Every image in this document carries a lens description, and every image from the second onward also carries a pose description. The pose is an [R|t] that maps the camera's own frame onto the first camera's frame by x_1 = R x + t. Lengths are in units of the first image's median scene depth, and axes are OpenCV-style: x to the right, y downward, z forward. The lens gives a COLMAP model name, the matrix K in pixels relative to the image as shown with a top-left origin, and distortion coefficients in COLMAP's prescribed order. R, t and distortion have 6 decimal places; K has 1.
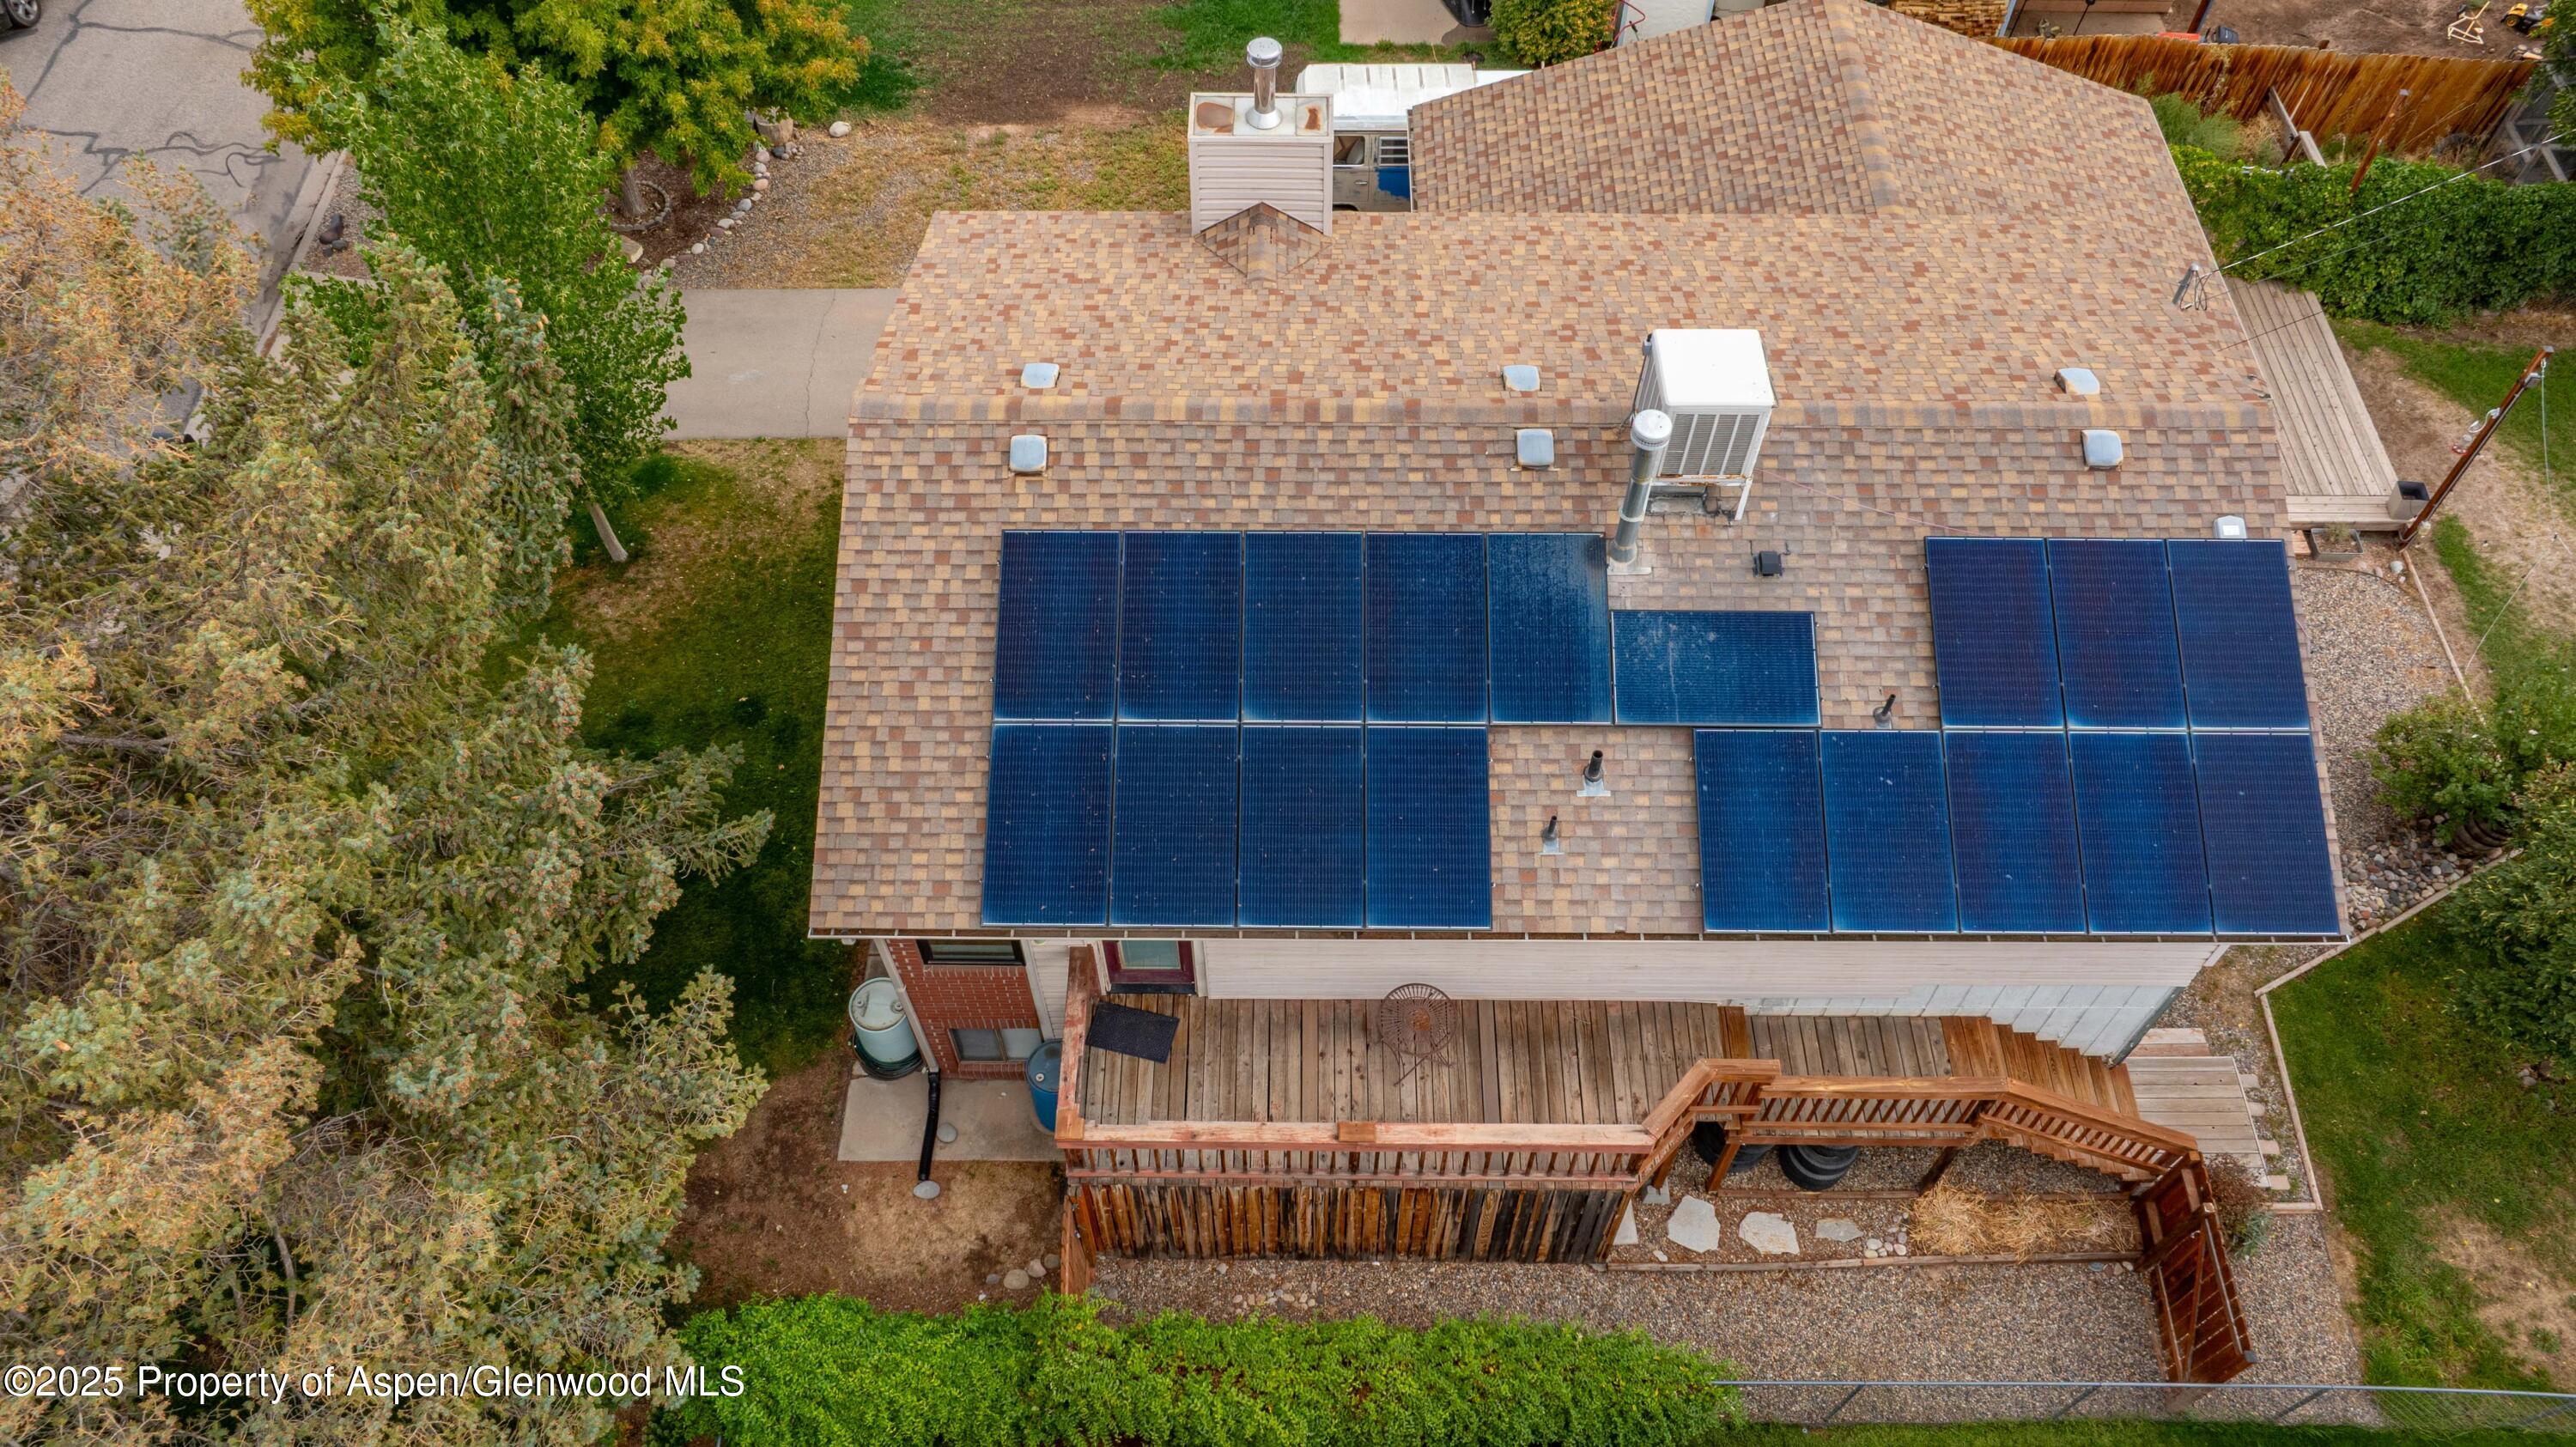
lens RADIAL K [[1907.1, 0, 1292.6], [0, 1907.1, 726.8], [0, 0, 1]] dist [-0.028665, 0.000343]
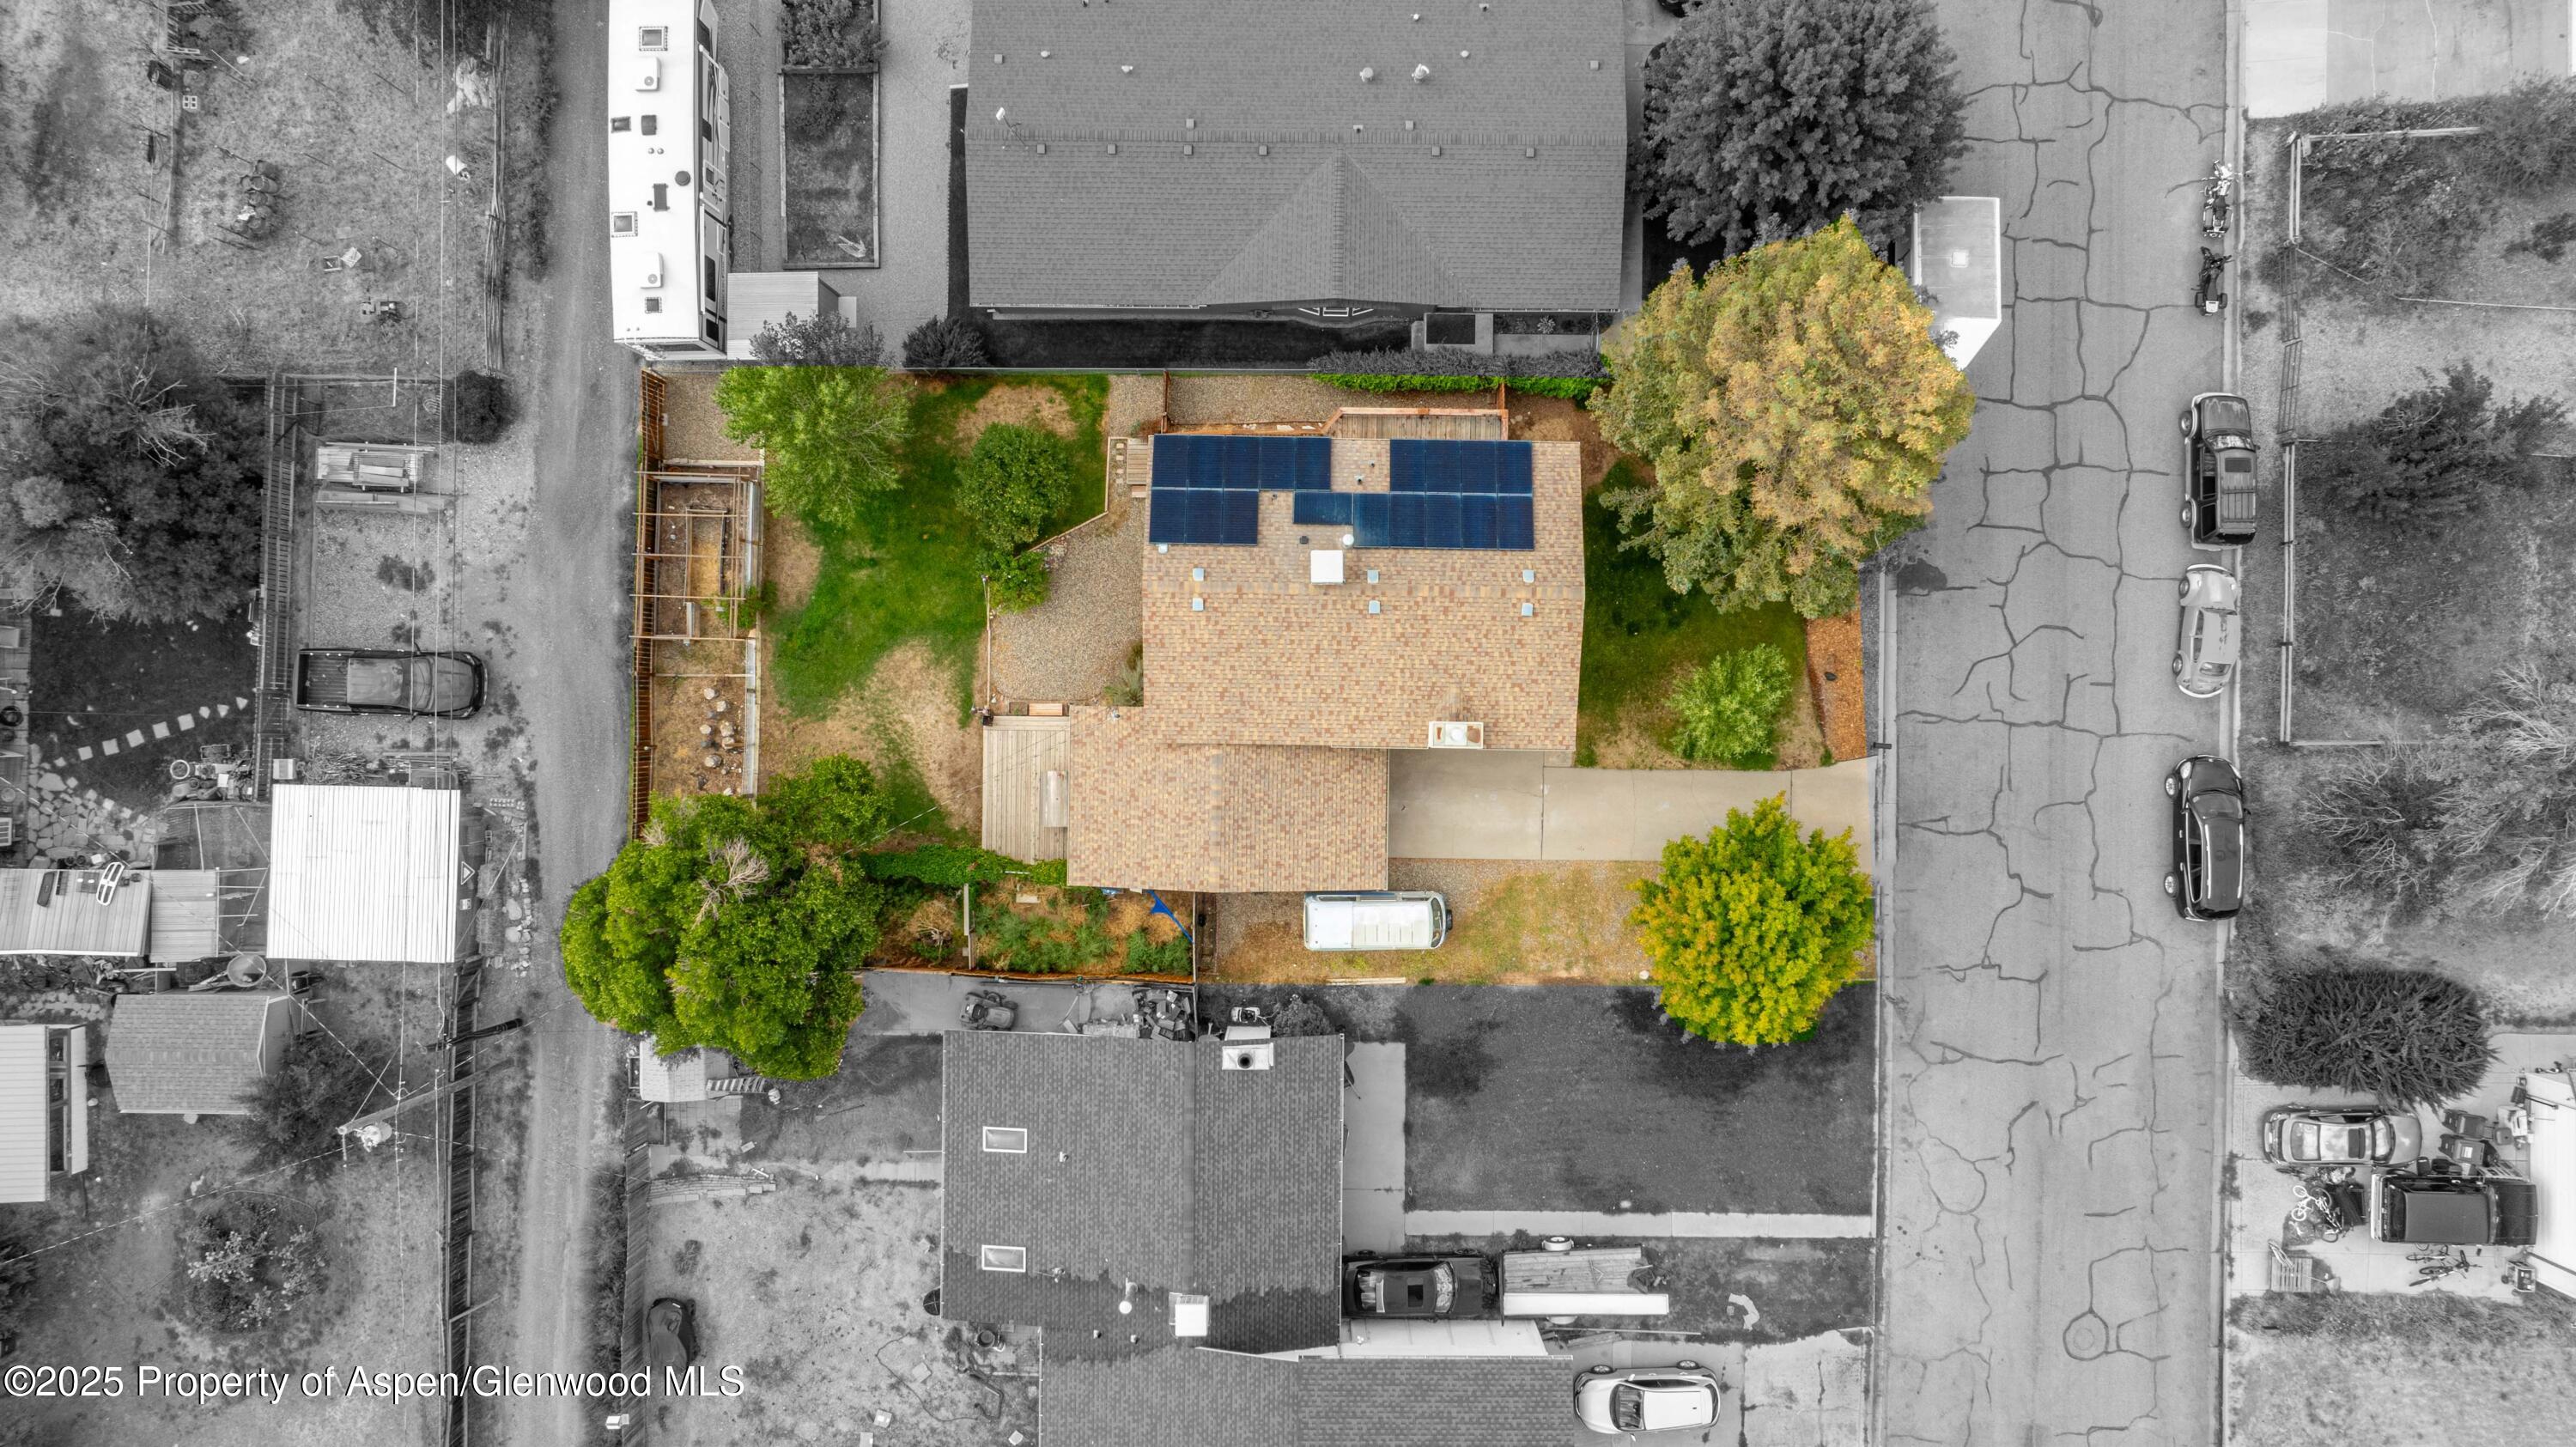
lens RADIAL K [[1907.1, 0, 1293.3], [0, 1907.1, 724.1], [0, 0, 1]] dist [-0.028665, 0.000343]
pose [[-0.999985, -0.005406, -0.000607, 0.273665], [0.004092, -0.821052, 0.570839, -2.295291], [-0.003584, 0.570828, 0.821062, -1.586041]]
